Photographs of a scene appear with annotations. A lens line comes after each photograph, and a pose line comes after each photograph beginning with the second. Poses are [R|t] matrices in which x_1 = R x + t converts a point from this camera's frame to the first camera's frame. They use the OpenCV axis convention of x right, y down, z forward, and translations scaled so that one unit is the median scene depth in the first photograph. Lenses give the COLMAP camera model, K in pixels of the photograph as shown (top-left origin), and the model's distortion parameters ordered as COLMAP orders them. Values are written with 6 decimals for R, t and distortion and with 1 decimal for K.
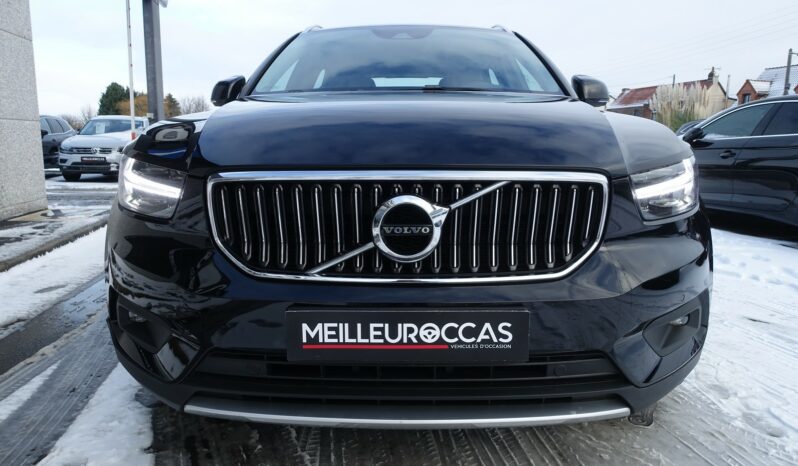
lens RADIAL K [[555.2, 0, 399.6], [0, 555.2, 238.7], [0, 0, 1]] dist [0.002998, -0.006549]
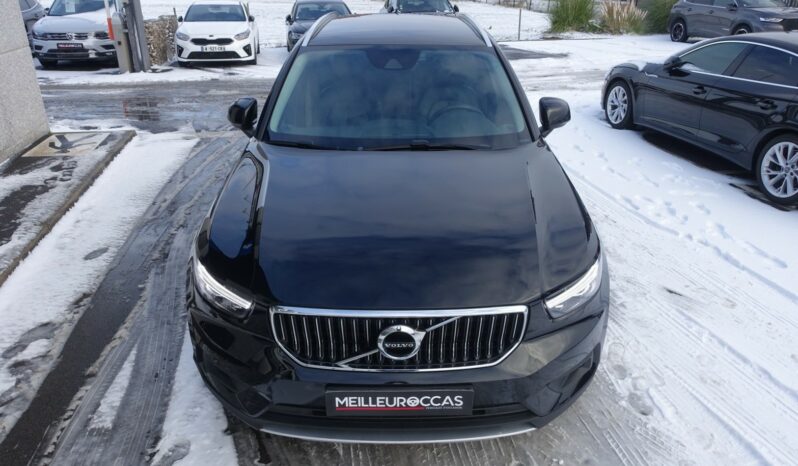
lens RADIAL K [[555.2, 0, 400.9], [0, 555.2, 254.6], [0, 0, 1]] dist [0.002998, -0.006549]
pose [[0.999772, -0.008610, 0.019549, -0.010395], [0.003075, 0.963652, 0.267145, -0.686857], [-0.021139, -0.267024, 0.963458, -0.470394]]
